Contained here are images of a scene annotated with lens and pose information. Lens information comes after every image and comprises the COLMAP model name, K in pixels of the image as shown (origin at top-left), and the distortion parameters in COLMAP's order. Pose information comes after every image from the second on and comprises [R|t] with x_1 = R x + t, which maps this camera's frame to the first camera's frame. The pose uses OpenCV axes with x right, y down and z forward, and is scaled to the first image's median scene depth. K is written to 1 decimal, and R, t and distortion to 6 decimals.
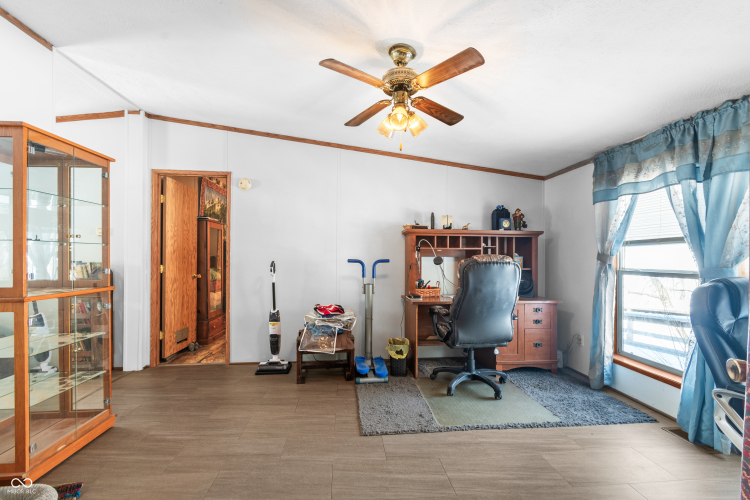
lens RADIAL K [[333.5, 0, 374.5], [0, 333.5, 256.0], [0, 0, 1]] dist [-0.002609, 0.000012]
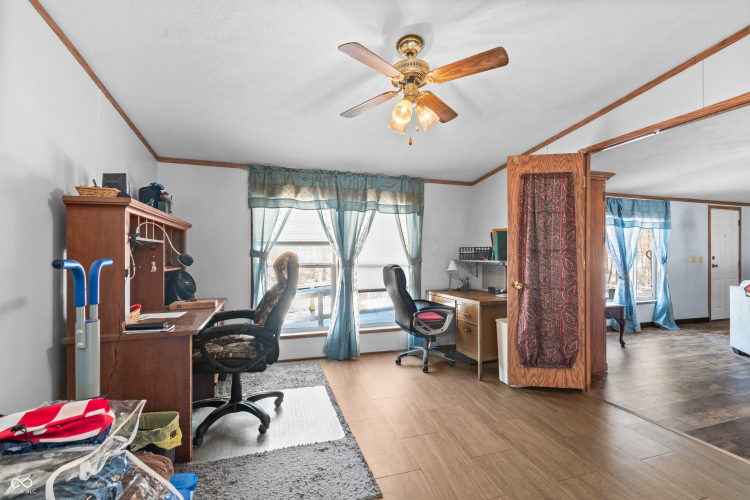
lens RADIAL K [[333.5, 0, 374.1], [0, 333.5, 252.7], [0, 0, 1]] dist [-0.002609, 0.000012]
pose [[-0.210358, -0.000594, 0.977624, -0.647009], [-0.003498, 0.999994, -0.000146, -0.004366], [-0.977618, -0.003451, -0.210359, 0.993495]]
